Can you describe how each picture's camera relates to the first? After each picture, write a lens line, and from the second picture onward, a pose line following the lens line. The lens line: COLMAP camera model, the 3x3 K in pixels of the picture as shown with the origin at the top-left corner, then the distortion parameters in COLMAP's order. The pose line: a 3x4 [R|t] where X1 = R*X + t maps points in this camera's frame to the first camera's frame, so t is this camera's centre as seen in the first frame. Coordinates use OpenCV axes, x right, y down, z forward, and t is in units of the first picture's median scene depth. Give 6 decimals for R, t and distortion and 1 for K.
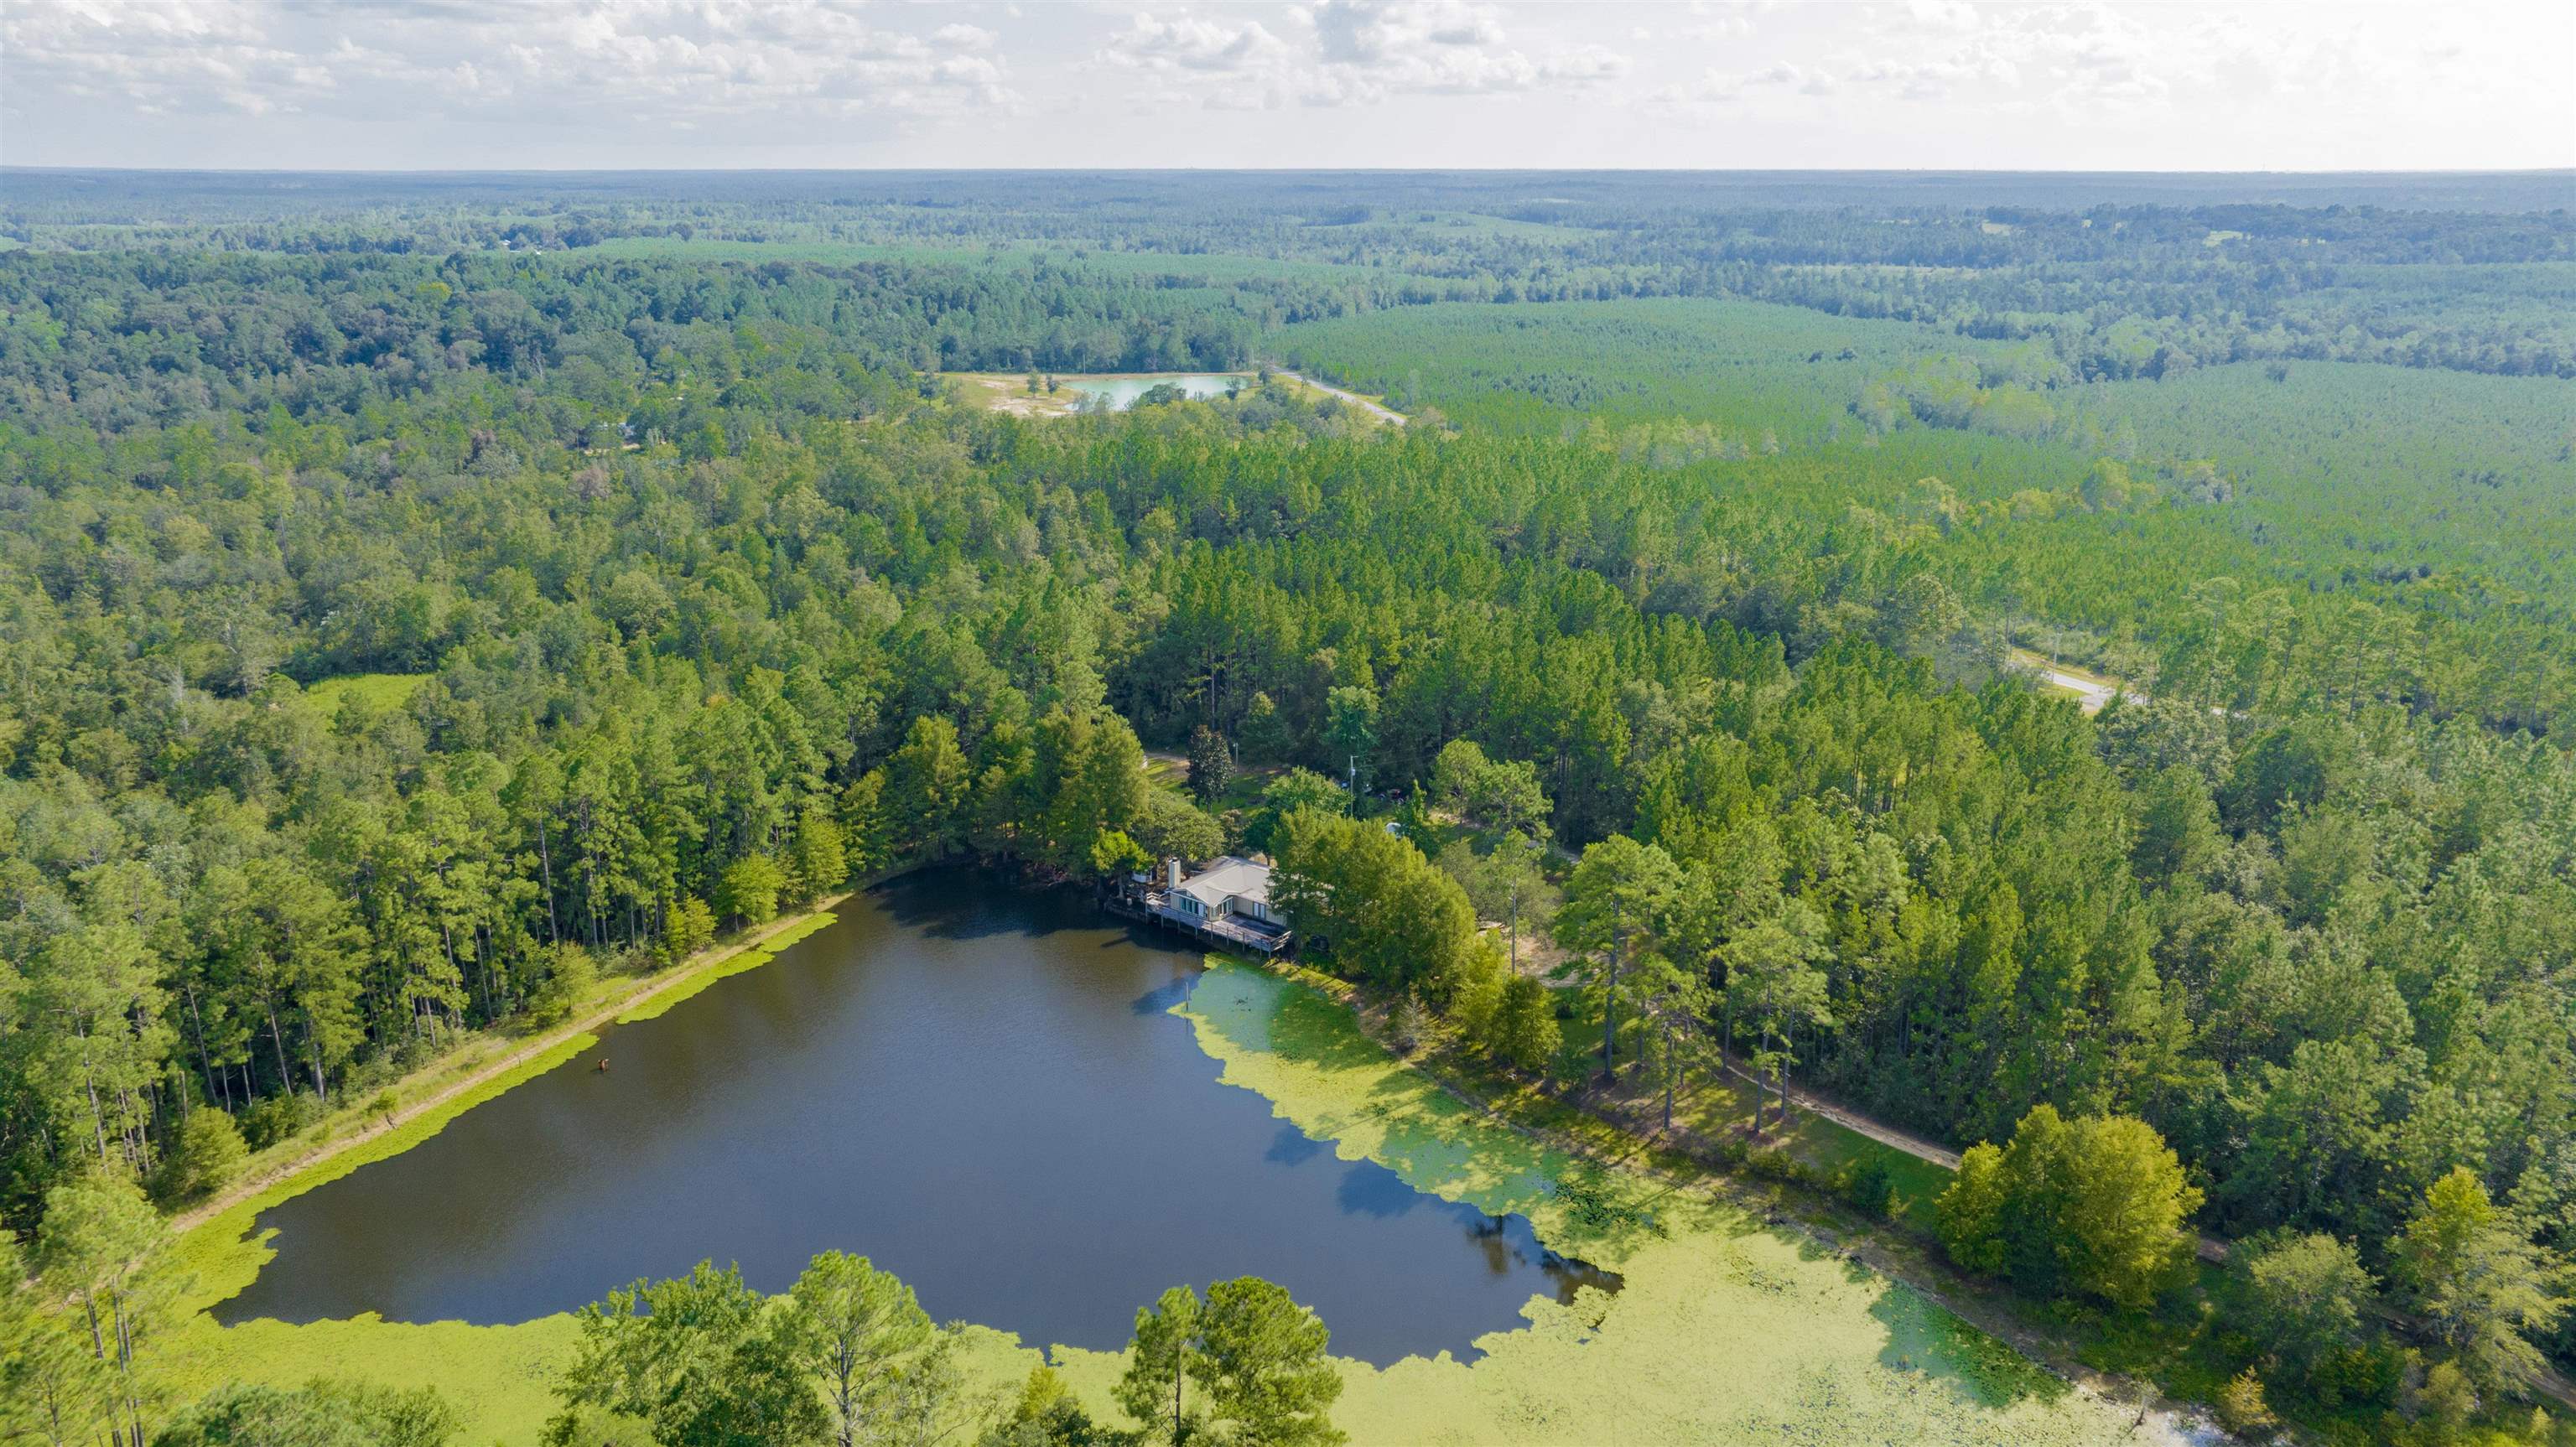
lens RADIAL K [[1752.4, 0, 1263.4], [0, 1752.4, 728.9], [0, 0, 1]] dist [-0.039537, 0.066514]
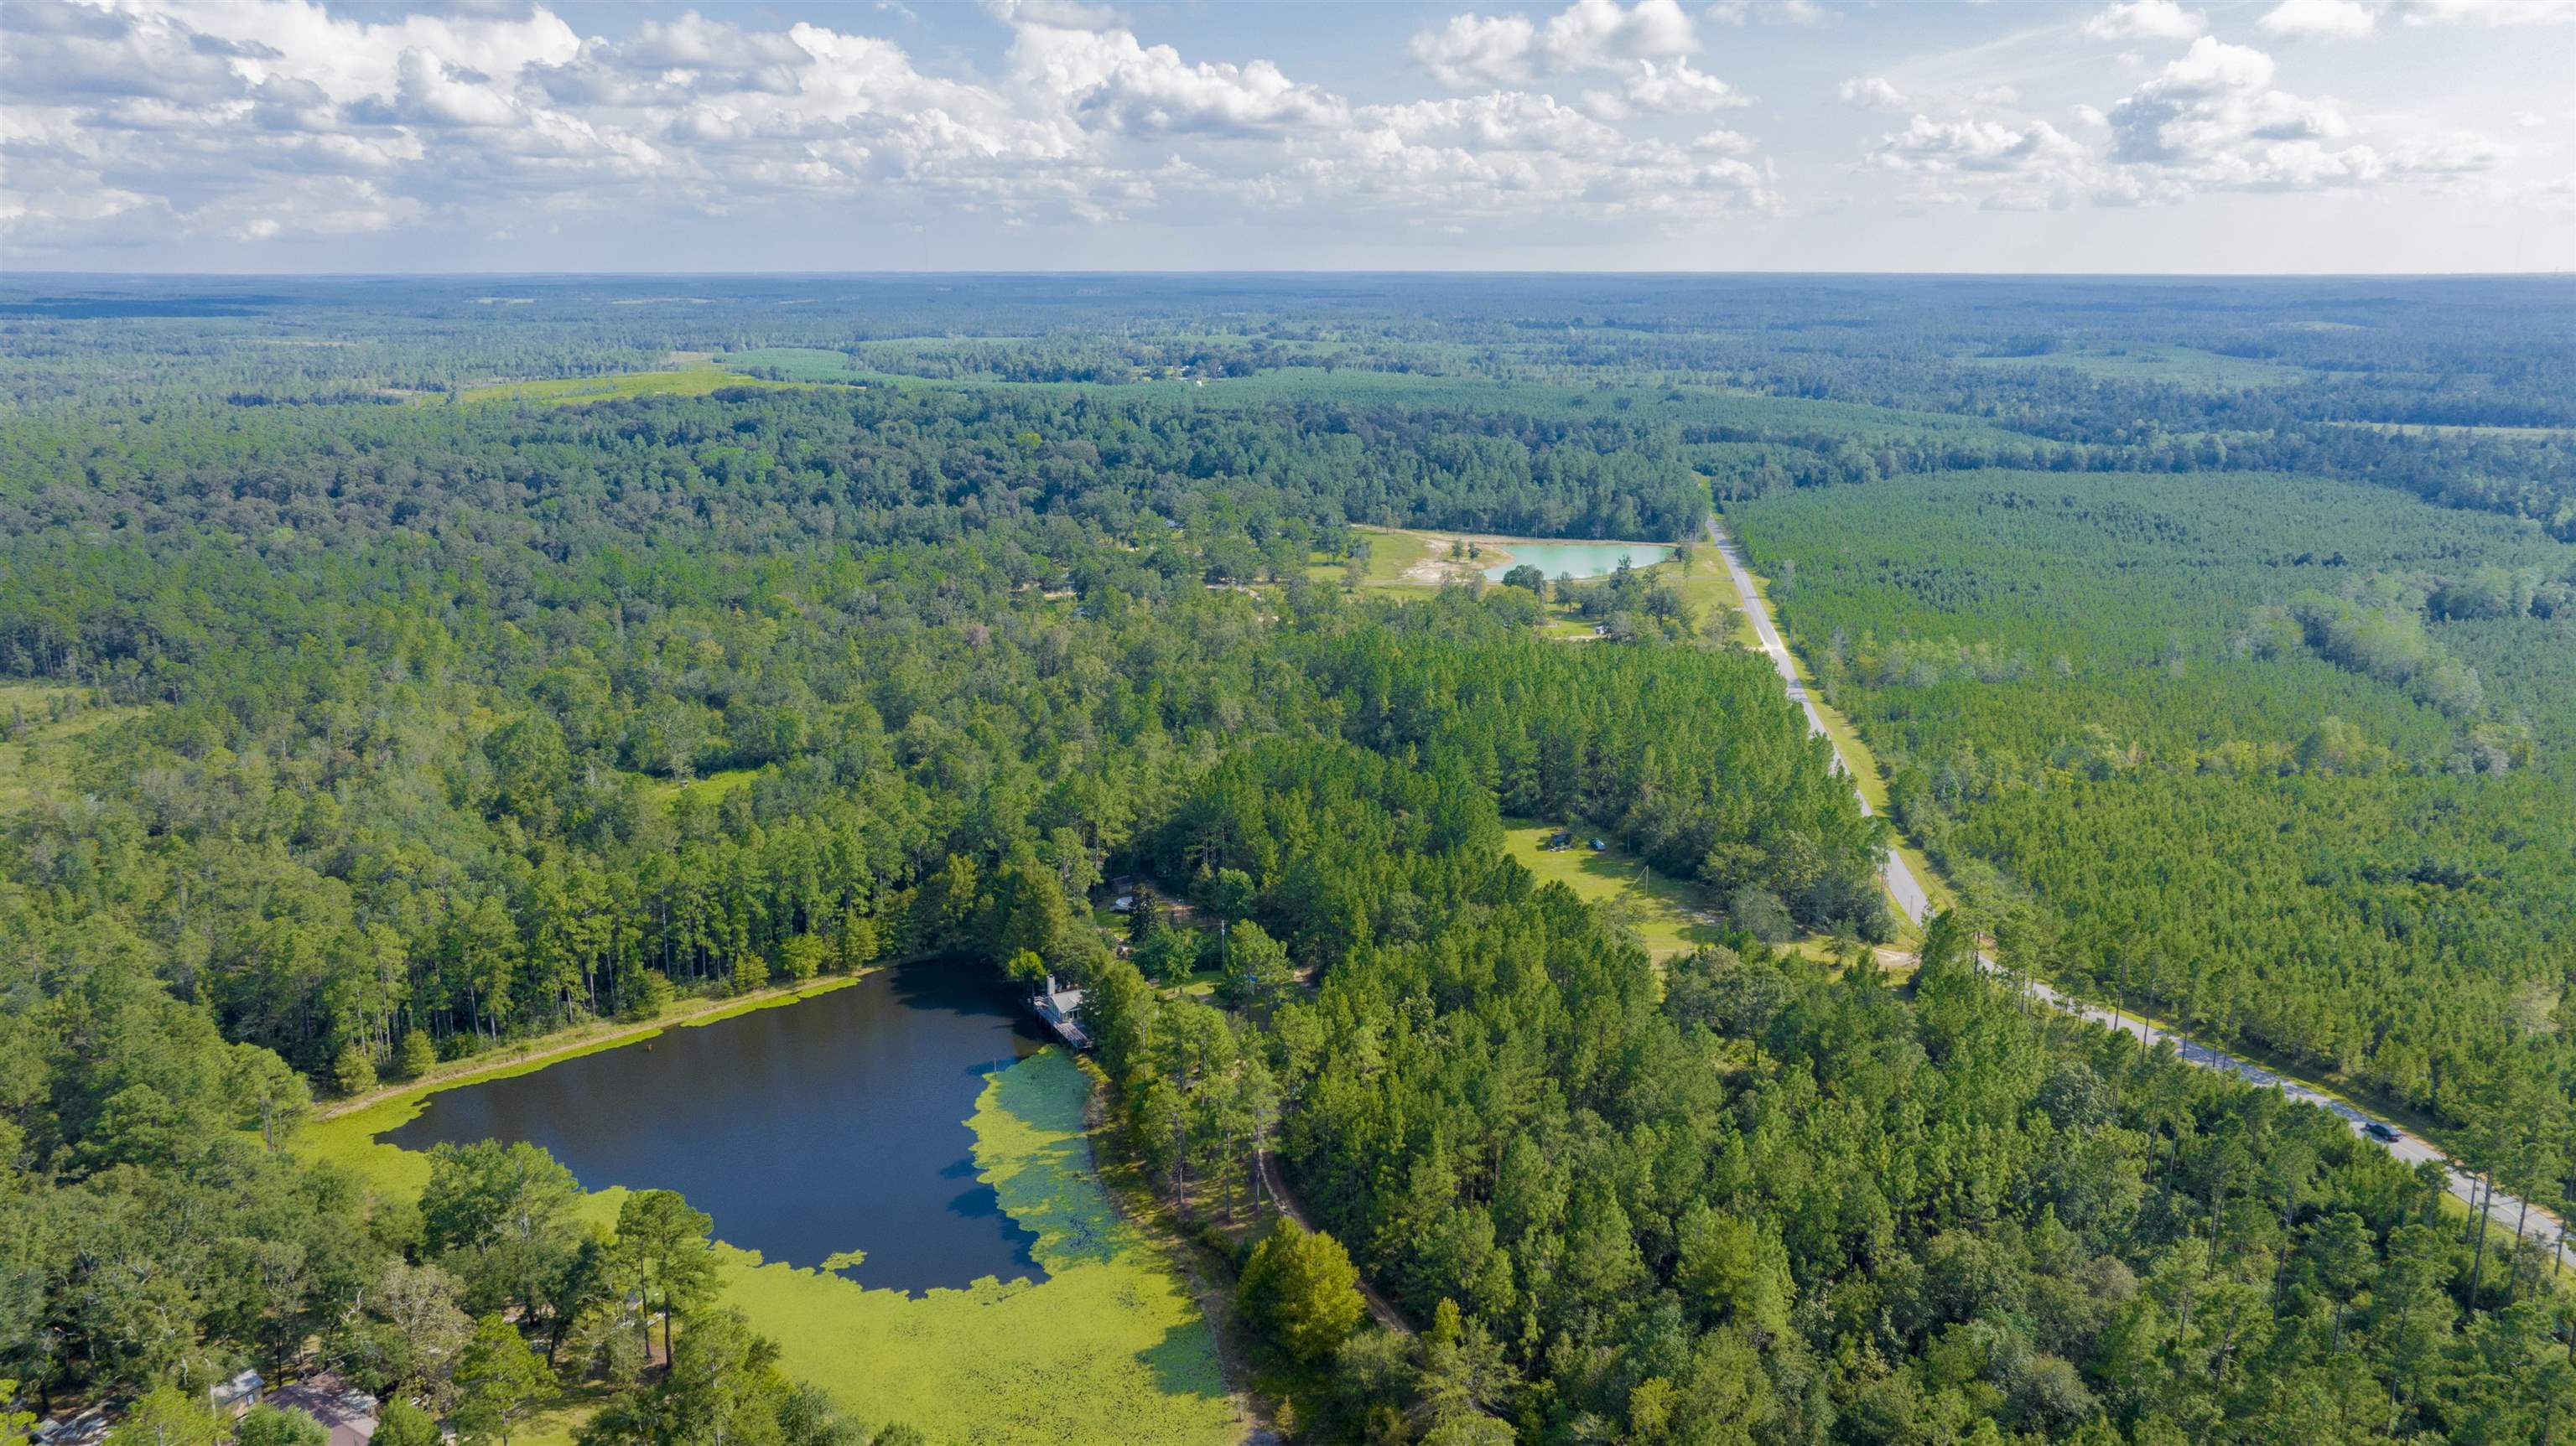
lens RADIAL K [[1751.8, 0, 1292.6], [0, 1751.8, 726.1], [0, 0, 1]] dist [-0.037642, 0.060742]
pose [[0.929387, 0.093951, -0.356950, 0.690544], [-0.114998, 0.992633, -0.038153, -0.107441], [0.350736, 0.076507, 0.933344, -0.319793]]
